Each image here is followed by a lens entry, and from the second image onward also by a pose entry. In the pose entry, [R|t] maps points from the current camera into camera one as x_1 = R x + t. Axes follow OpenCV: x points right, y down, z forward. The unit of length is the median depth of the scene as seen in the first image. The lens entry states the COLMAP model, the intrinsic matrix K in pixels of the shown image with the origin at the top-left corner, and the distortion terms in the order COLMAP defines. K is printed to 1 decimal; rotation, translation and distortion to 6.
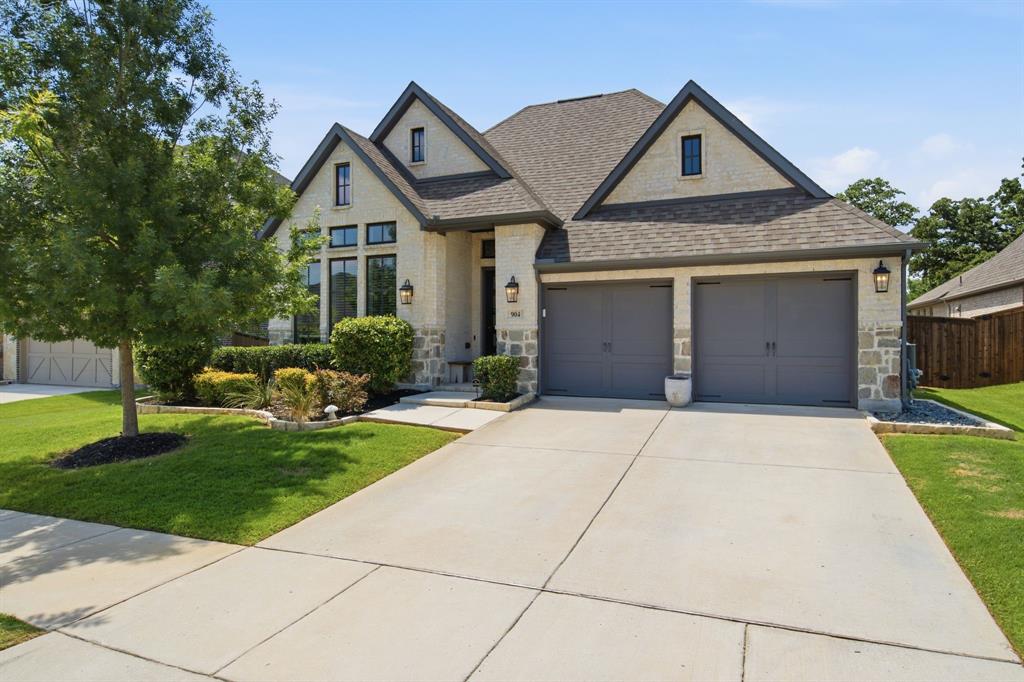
lens RADIAL K [[589.7, 0, 511.7], [0, 589.7, 338.5], [0, 0, 1]] dist [0.021125, 0.000091]
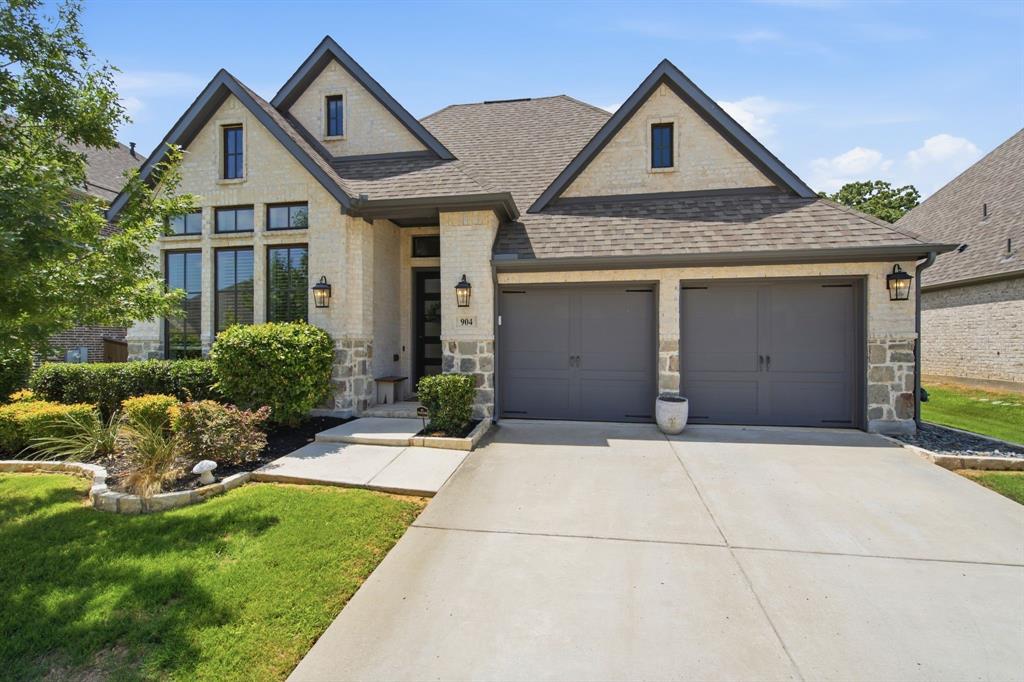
lens RADIAL K [[472.1, 0, 513.8], [0, 472.1, 345.4], [0, 0, 1]] dist [0.003616, -0.001969]
pose [[0.973867, -0.003120, 0.227097, -0.079363], [0.001527, 0.999973, 0.007191, -0.013374], [-0.227113, -0.006656, 0.973846, 0.359067]]
